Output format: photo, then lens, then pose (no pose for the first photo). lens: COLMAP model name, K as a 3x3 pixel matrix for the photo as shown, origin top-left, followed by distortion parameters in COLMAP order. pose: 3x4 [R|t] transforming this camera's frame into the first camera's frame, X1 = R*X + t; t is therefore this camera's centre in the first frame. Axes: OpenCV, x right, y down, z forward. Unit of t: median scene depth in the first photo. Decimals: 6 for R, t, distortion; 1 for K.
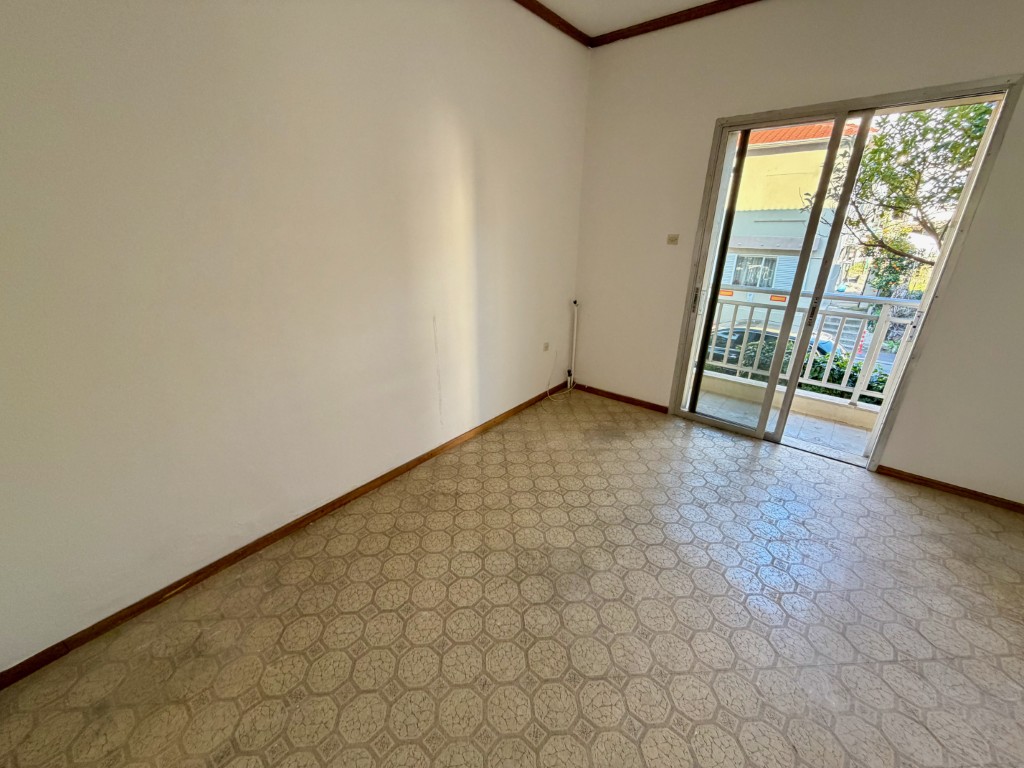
lens RADIAL K [[408.4, 0, 506.8], [0, 408.4, 382.9], [0, 0, 1]] dist [-0.000020, -0.000088]
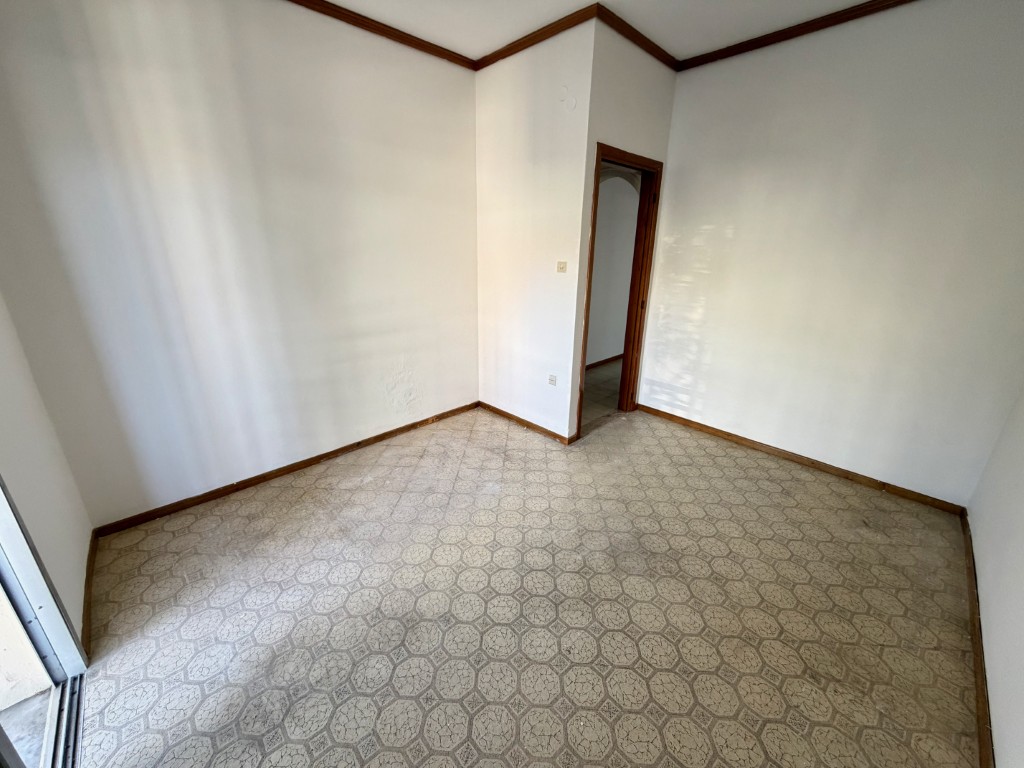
lens RADIAL K [[397.5, 0, 527.6], [0, 397.5, 382.6], [0, 0, 1]] dist [0.000118, -0.000101]
pose [[-0.996624, -0.044659, 0.068891, 0.322547], [0.009698, 0.769203, 0.638930, -0.513474], [-0.081525, 0.637442, -0.766174, 1.350814]]
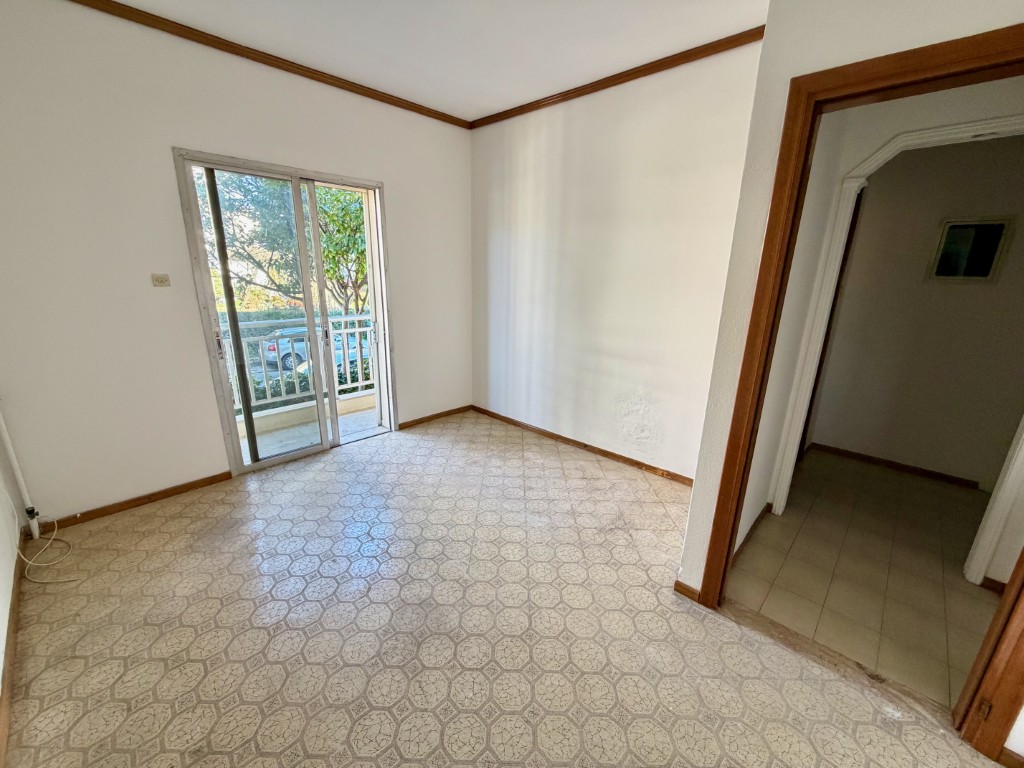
lens RADIAL K [[416.9, 0, 510.4], [0, 416.9, 391.8], [0, 0, 1]] dist [-0.000949, -0.000024]
pose [[0.060955, -0.289616, 0.955200, -0.537725], [0.334255, 0.907648, 0.253868, -0.176733], [-0.940509, 0.303806, 0.152132, 0.430859]]
